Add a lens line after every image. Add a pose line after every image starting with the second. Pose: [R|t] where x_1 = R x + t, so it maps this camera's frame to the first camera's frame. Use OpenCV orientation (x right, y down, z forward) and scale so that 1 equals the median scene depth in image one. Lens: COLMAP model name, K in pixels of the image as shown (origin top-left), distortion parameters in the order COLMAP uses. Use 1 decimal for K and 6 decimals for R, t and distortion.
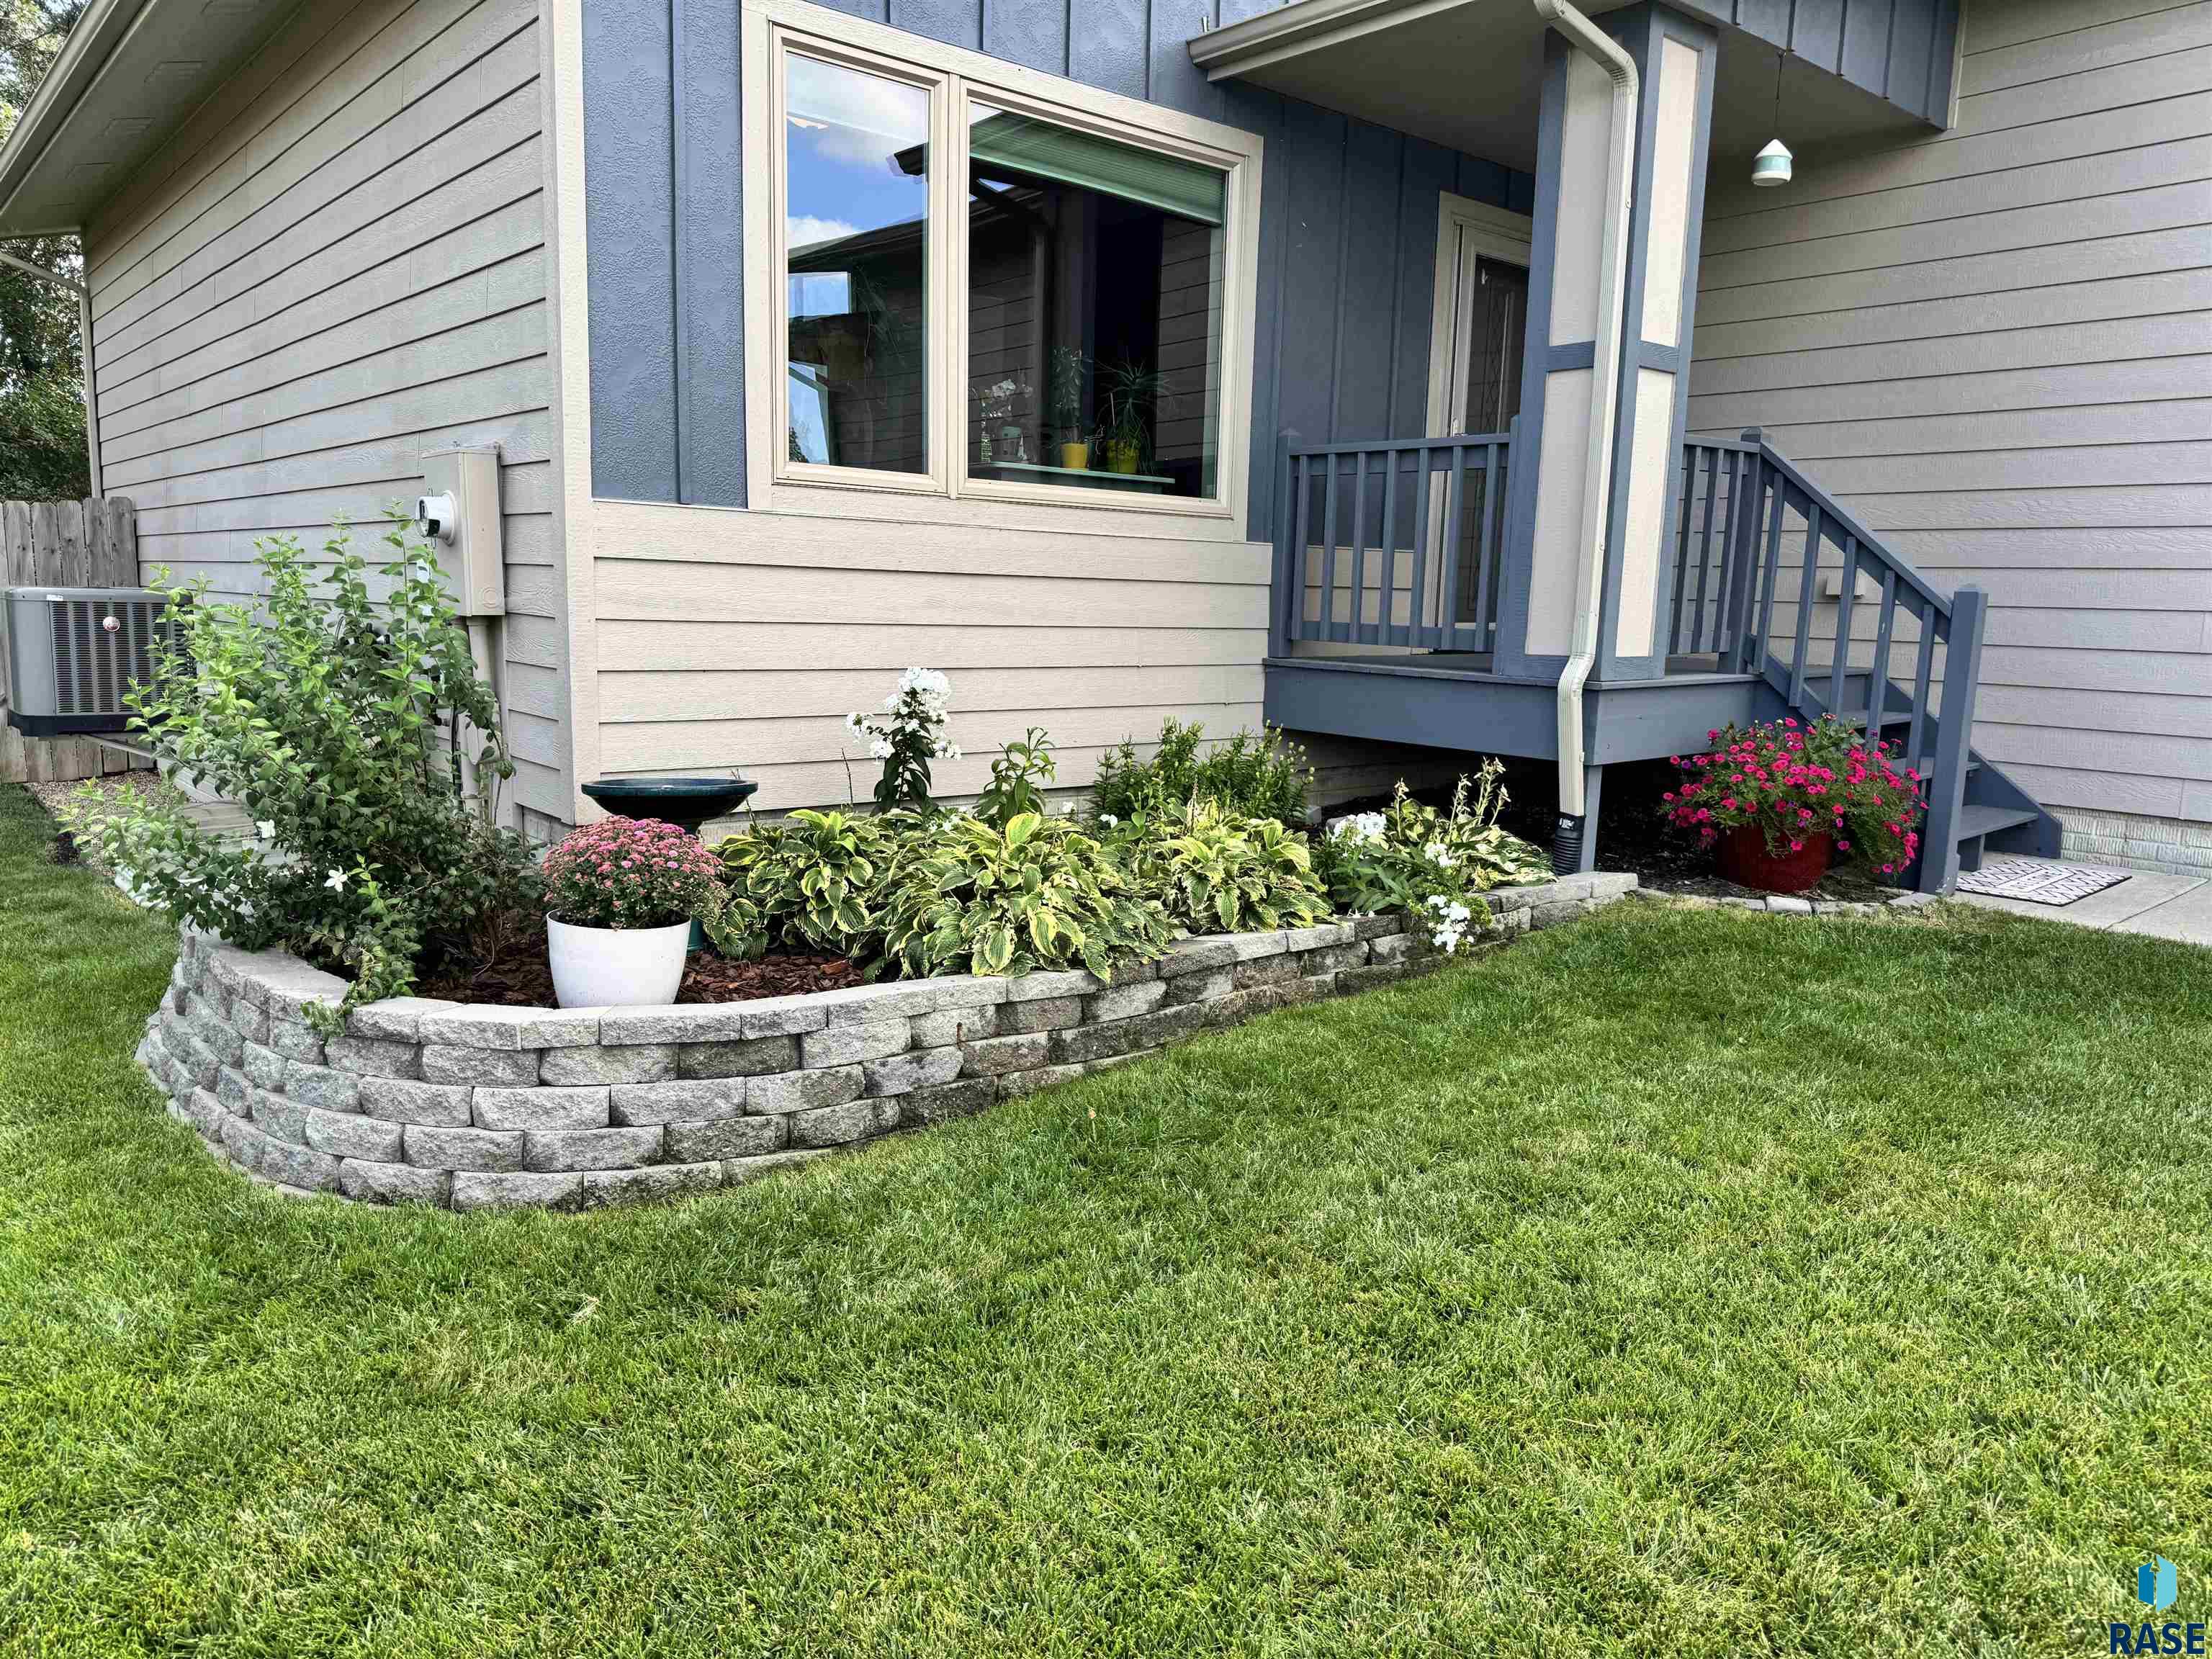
lens RADIAL K [[1547.9, 0, 1112.2], [0, 1547.9, 819.5], [0, 0, 1]] dist [0.105531, -0.179738]
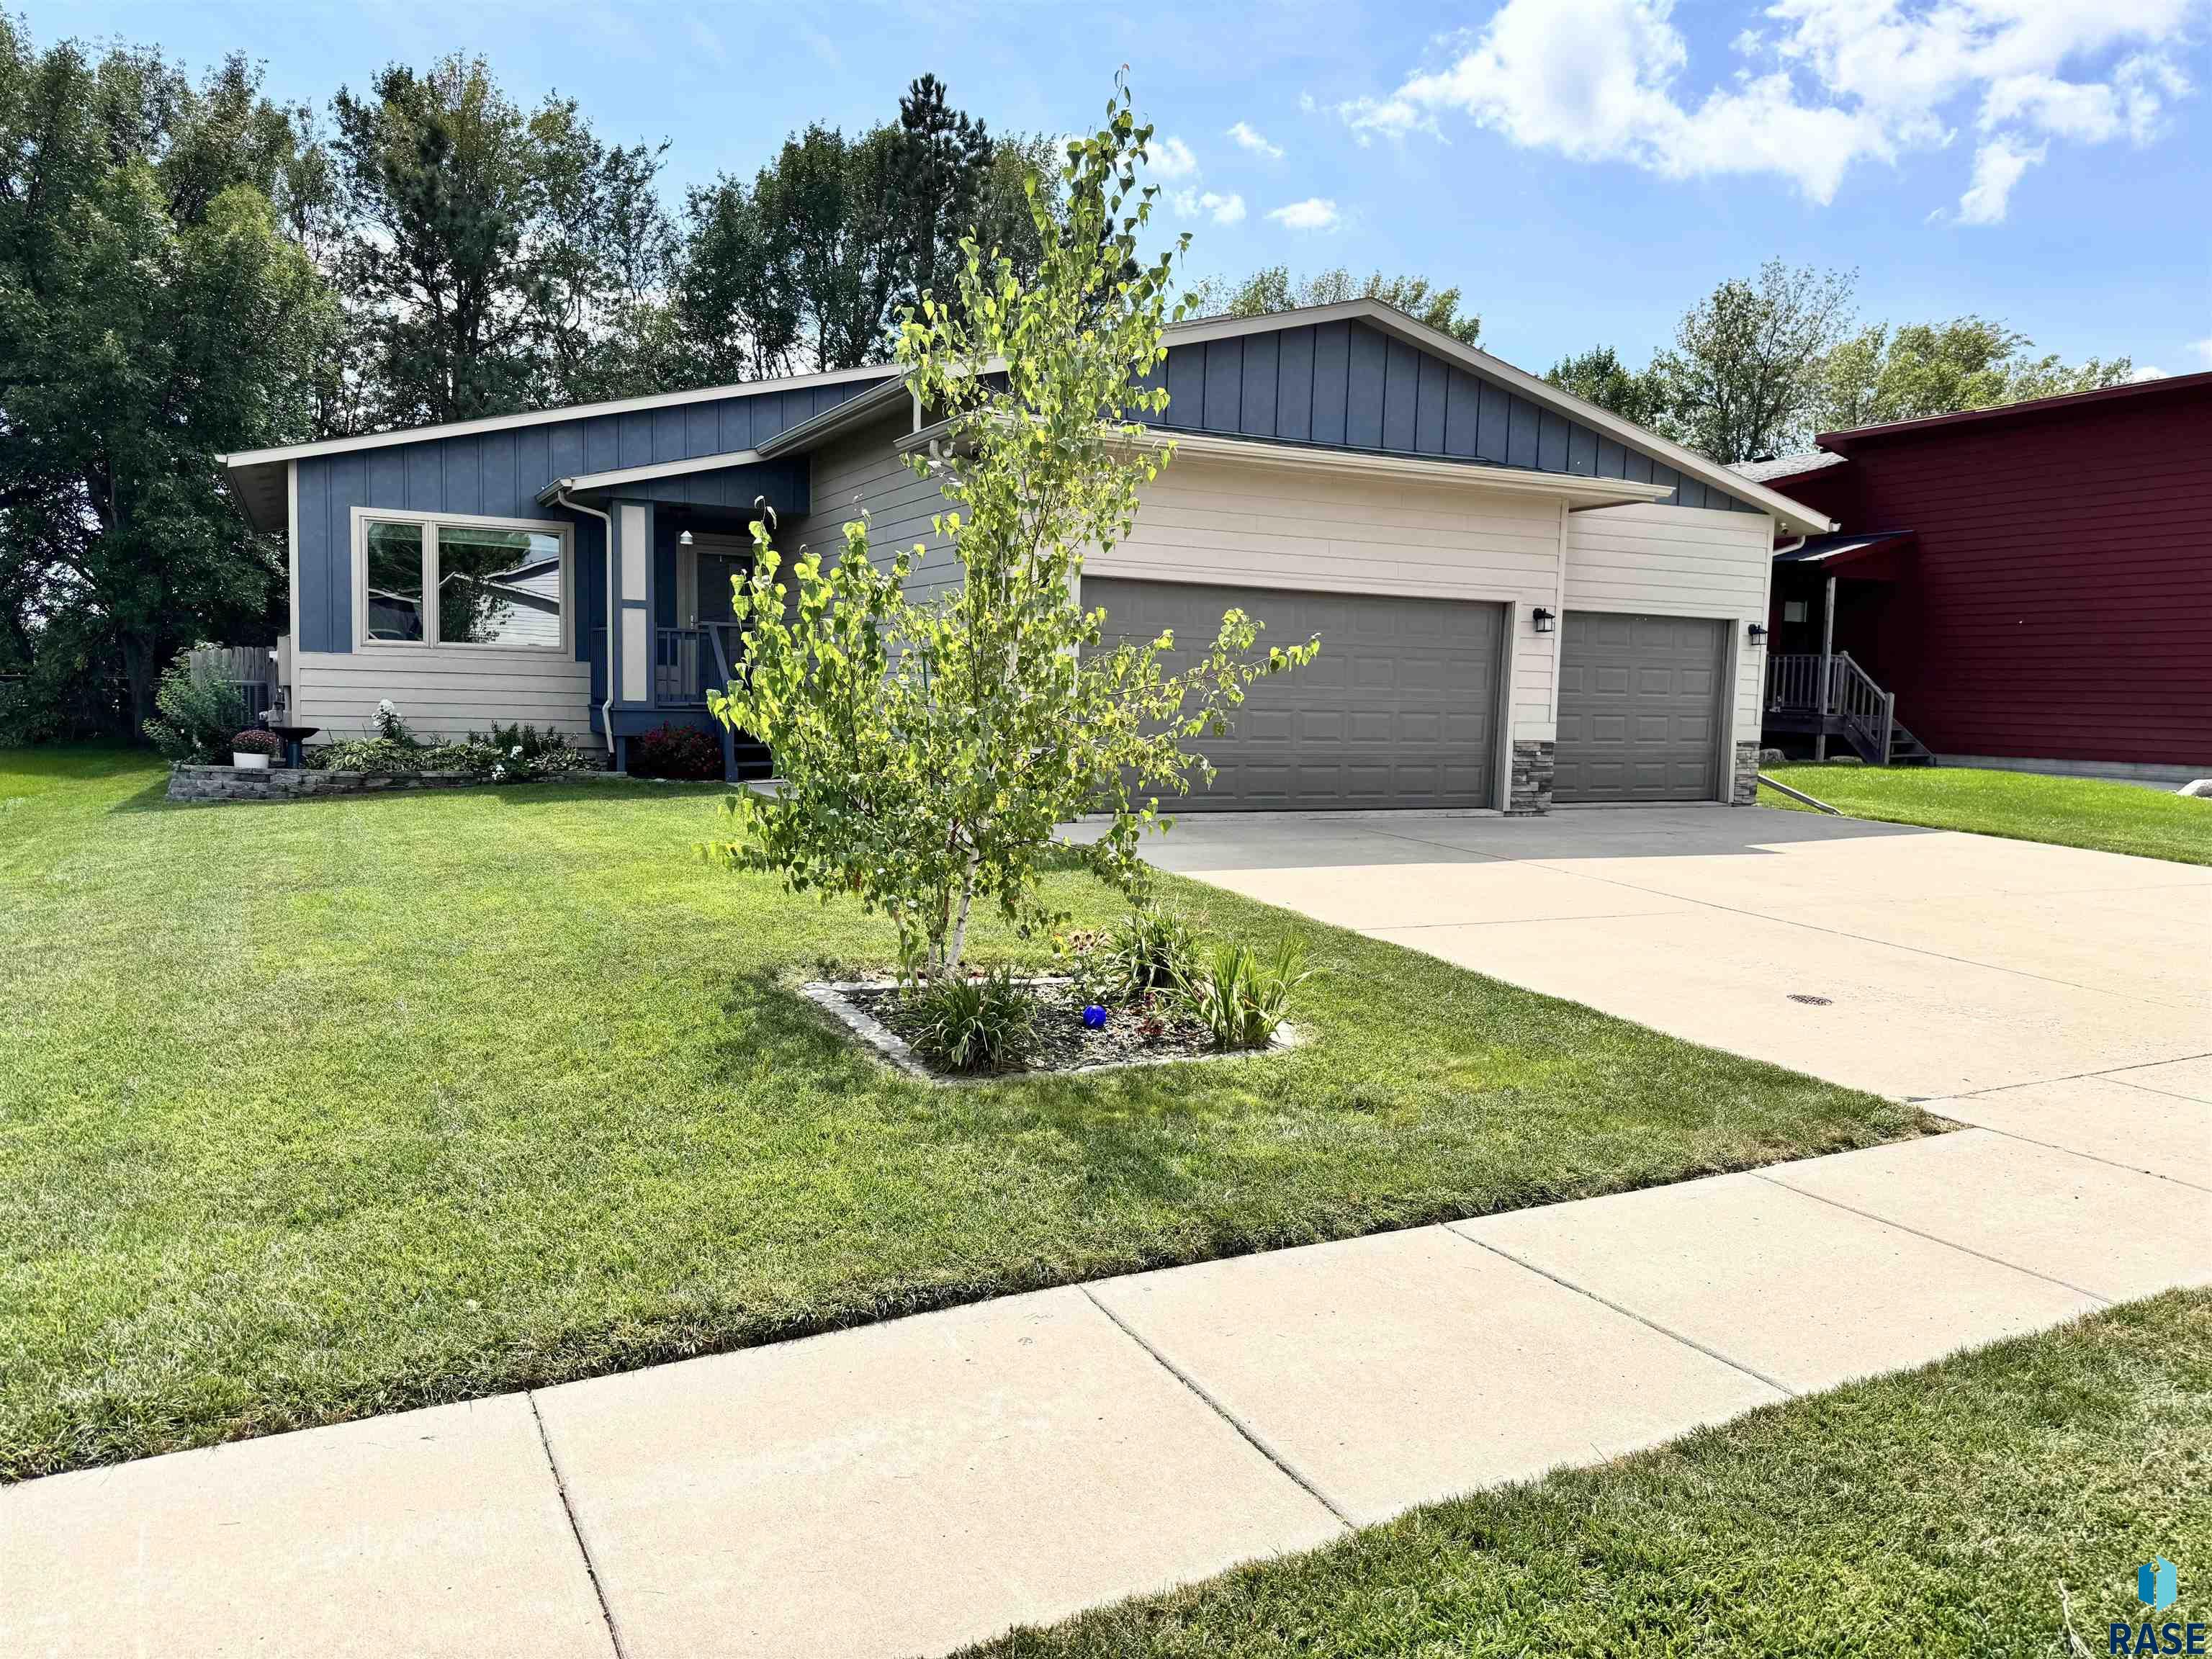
lens RADIAL K [[1547.9, 0, 1112.2], [0, 1547.9, 819.5], [0, 0, 1]] dist [0.105531, -0.179738]
pose [[0.969758, 0.020927, -0.243170, 2.429378], [-0.037862, 0.997155, -0.065179, 0.351588], [0.241114, 0.072415, 0.967791, -2.065357]]
